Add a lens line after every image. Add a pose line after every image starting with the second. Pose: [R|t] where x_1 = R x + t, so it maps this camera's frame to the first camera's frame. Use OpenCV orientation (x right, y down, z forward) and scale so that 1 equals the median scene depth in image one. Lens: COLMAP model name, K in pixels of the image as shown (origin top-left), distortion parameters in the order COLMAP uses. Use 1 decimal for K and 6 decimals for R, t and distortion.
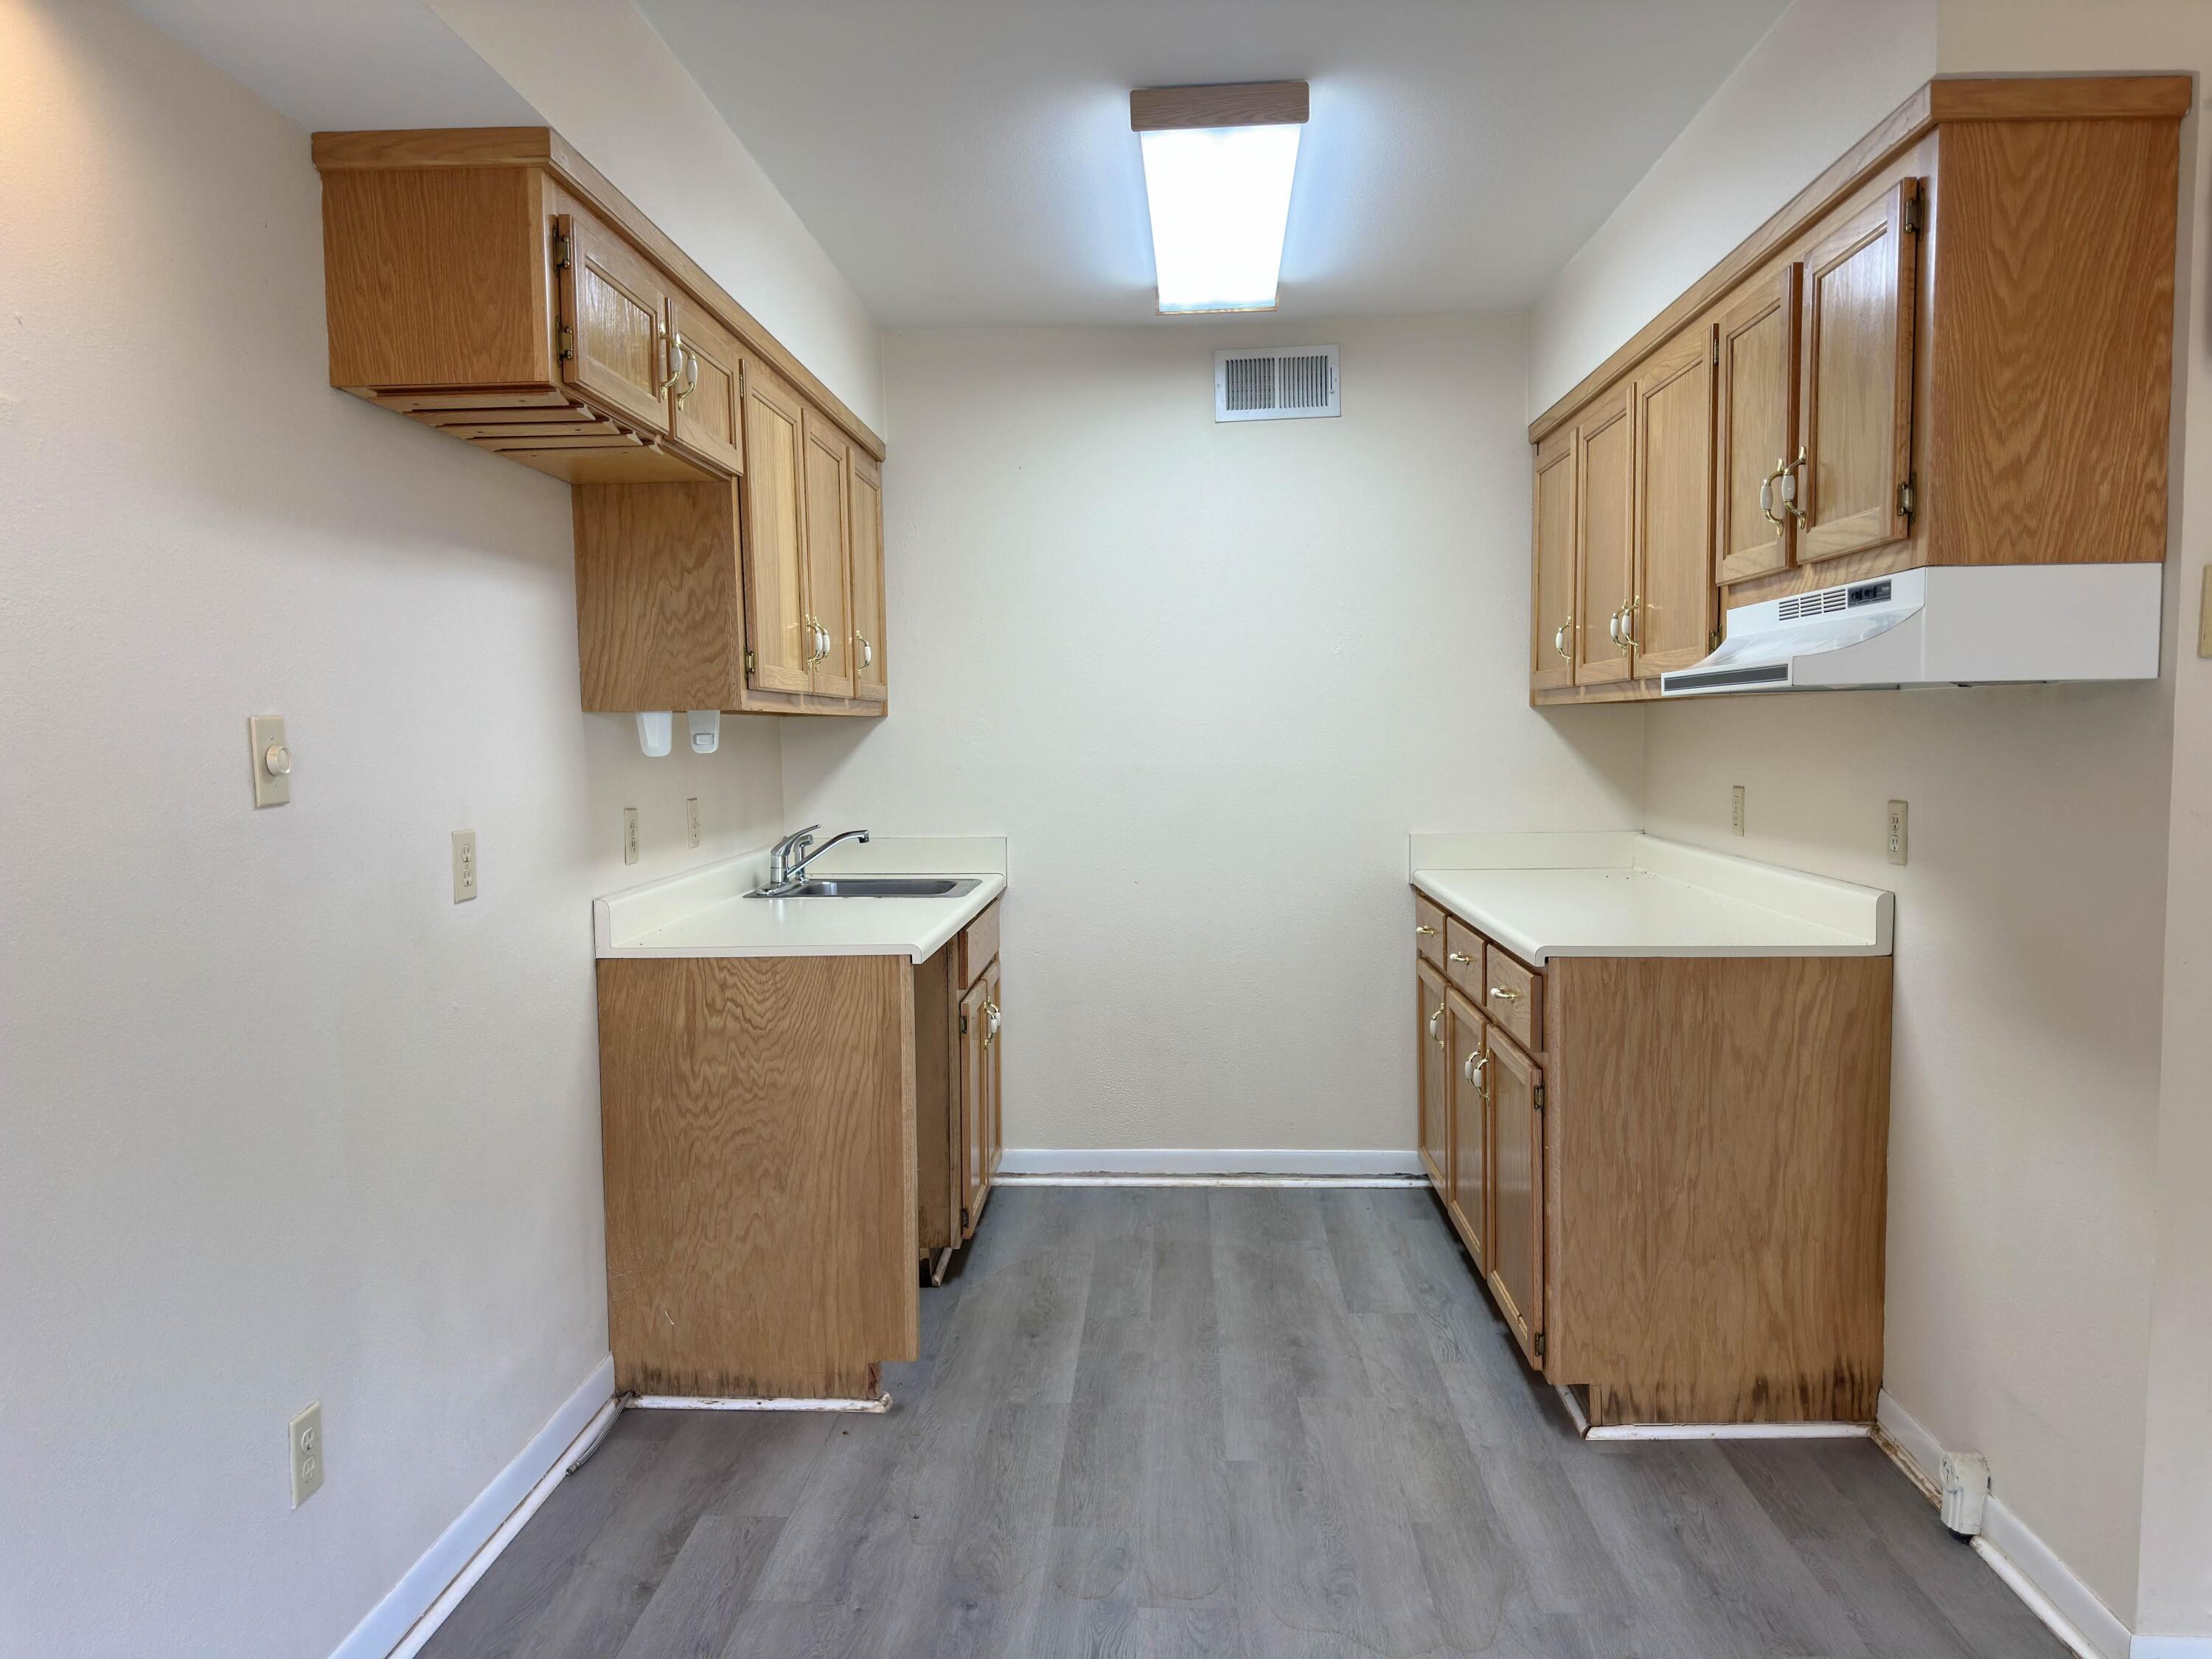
lens RADIAL K [[1569.0, 0, 1106.0], [0, 1569.0, 829.5], [0, 0, 1]] dist [0.077881, -0.095922]
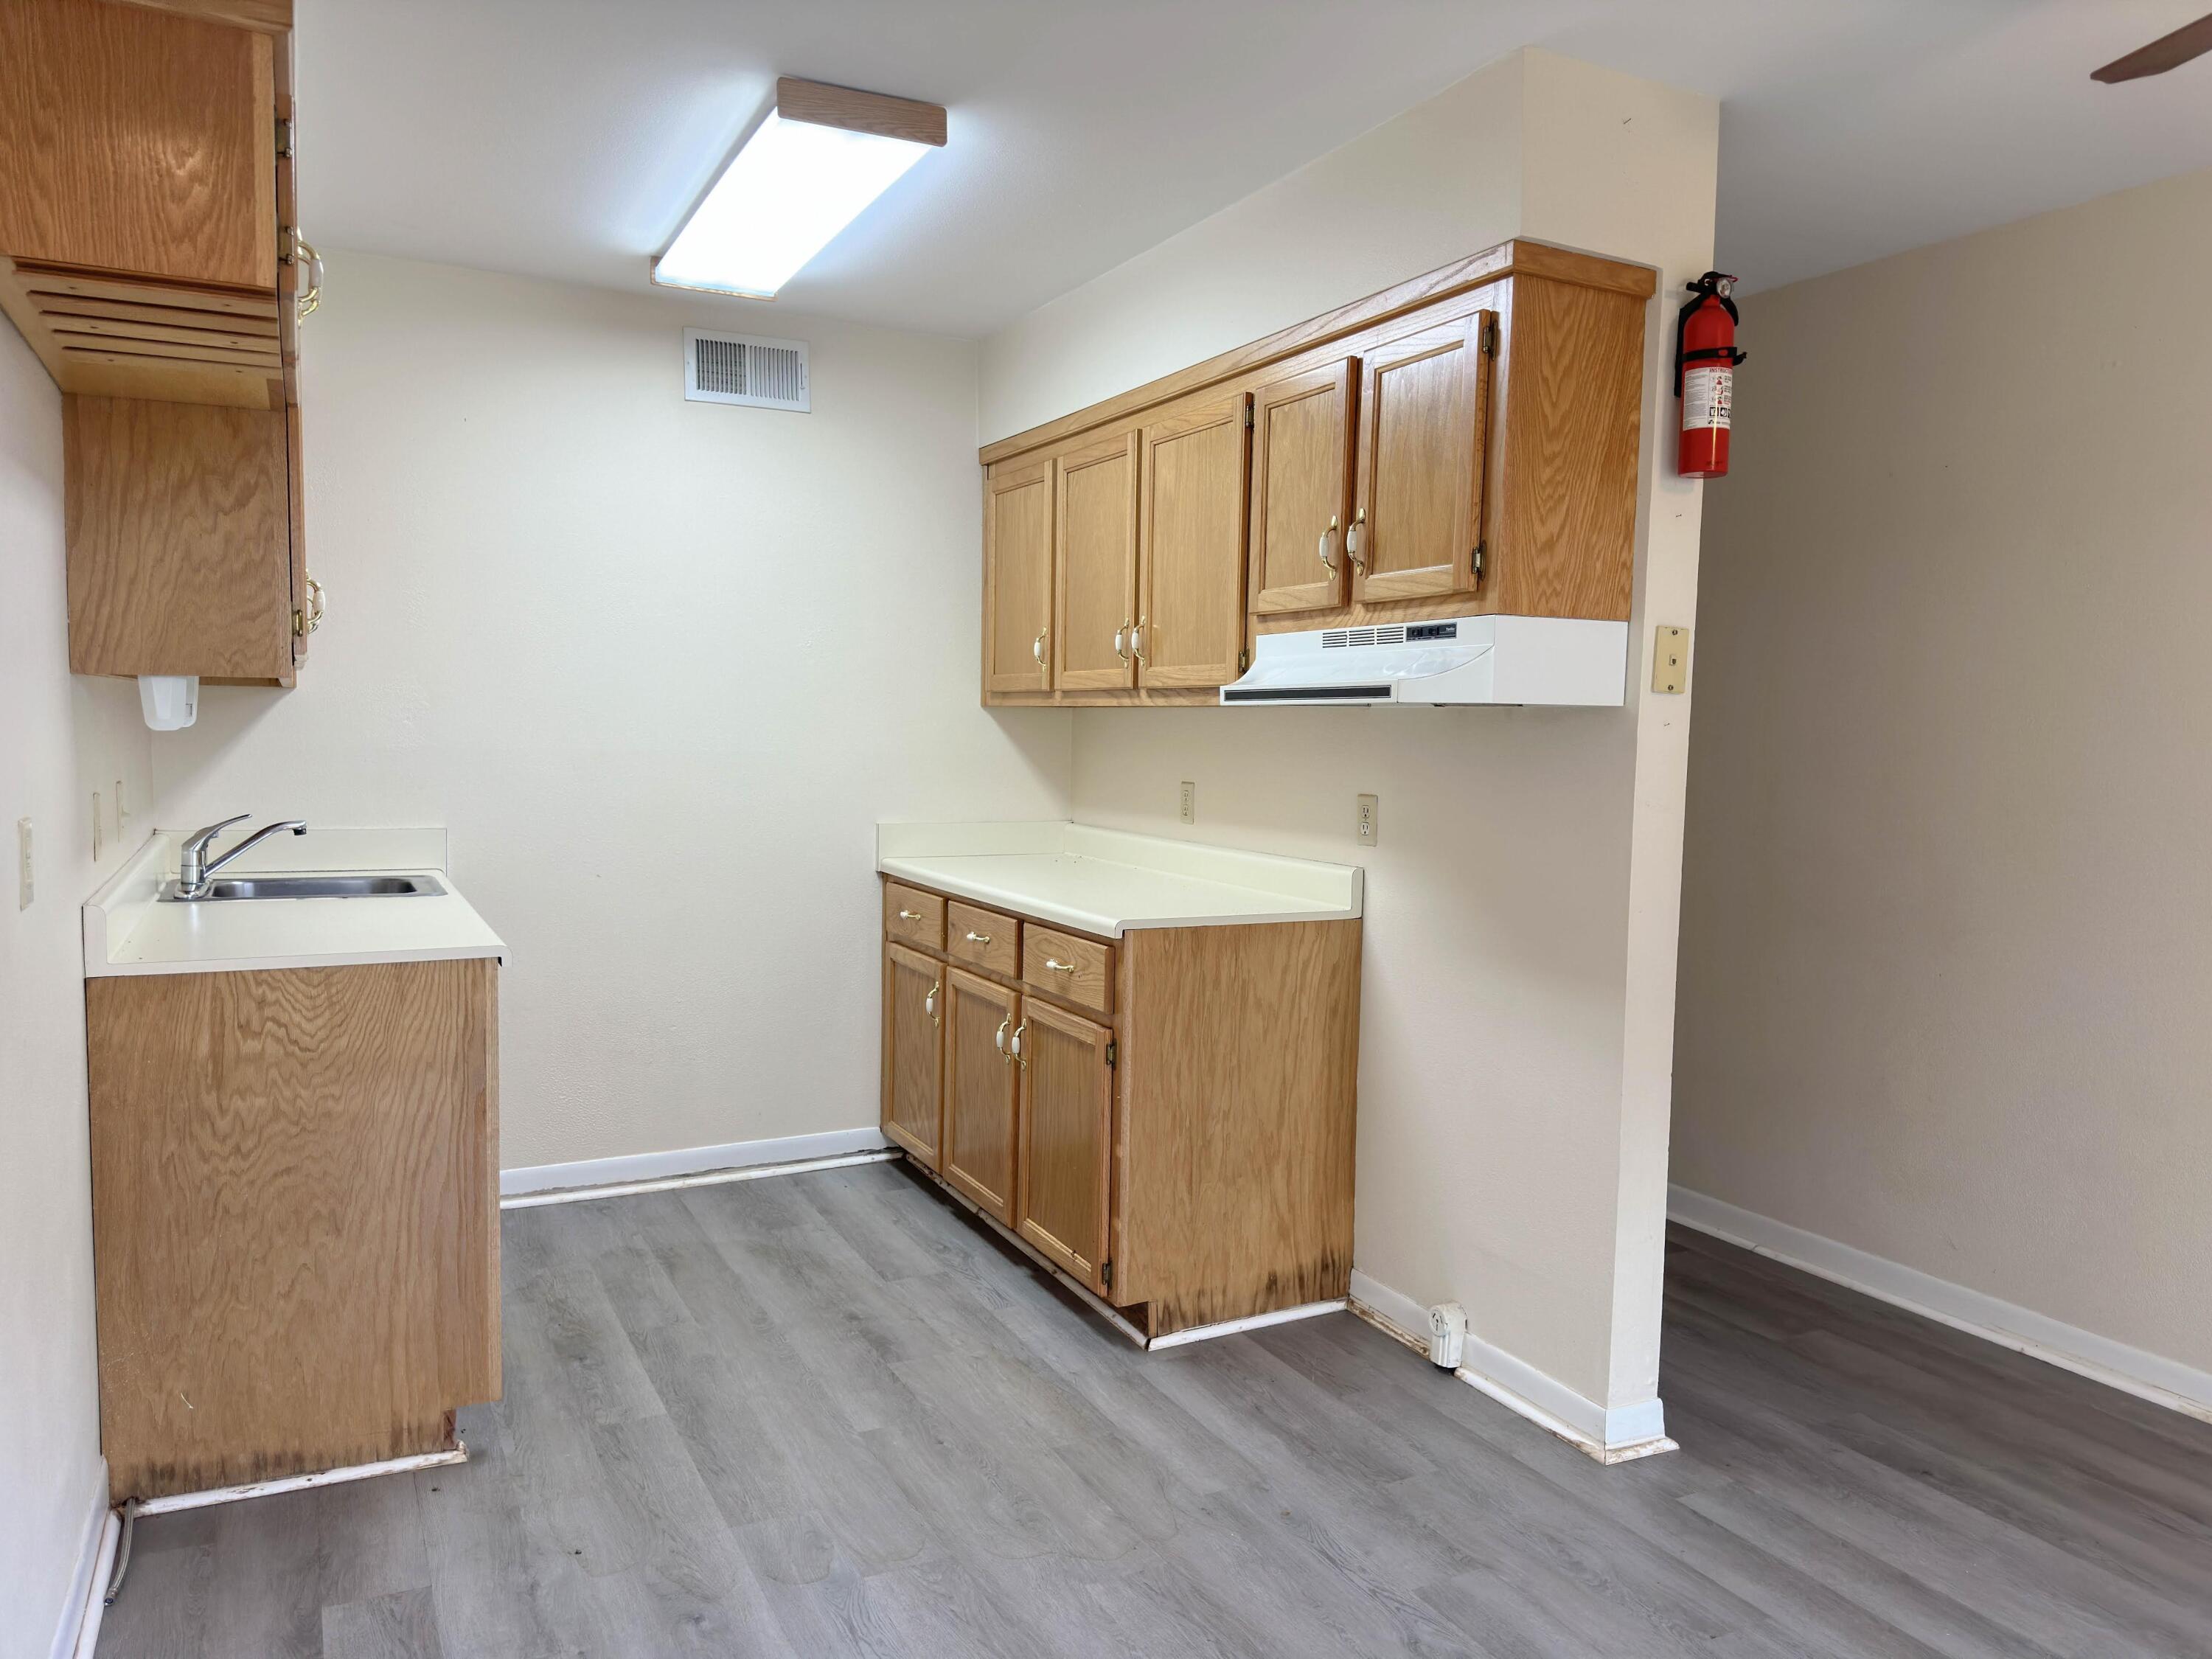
lens RADIAL K [[1567.9, 0, 1116.9], [0, 1567.9, 828.9], [0, 0, 1]] dist [0.139953, -0.202874]
pose [[0.865828, -0.004730, 0.500319, -0.280366], [0.003097, 0.999987, 0.004094, 0.003278], [-0.500332, -0.001996, 0.865831, 0.021471]]
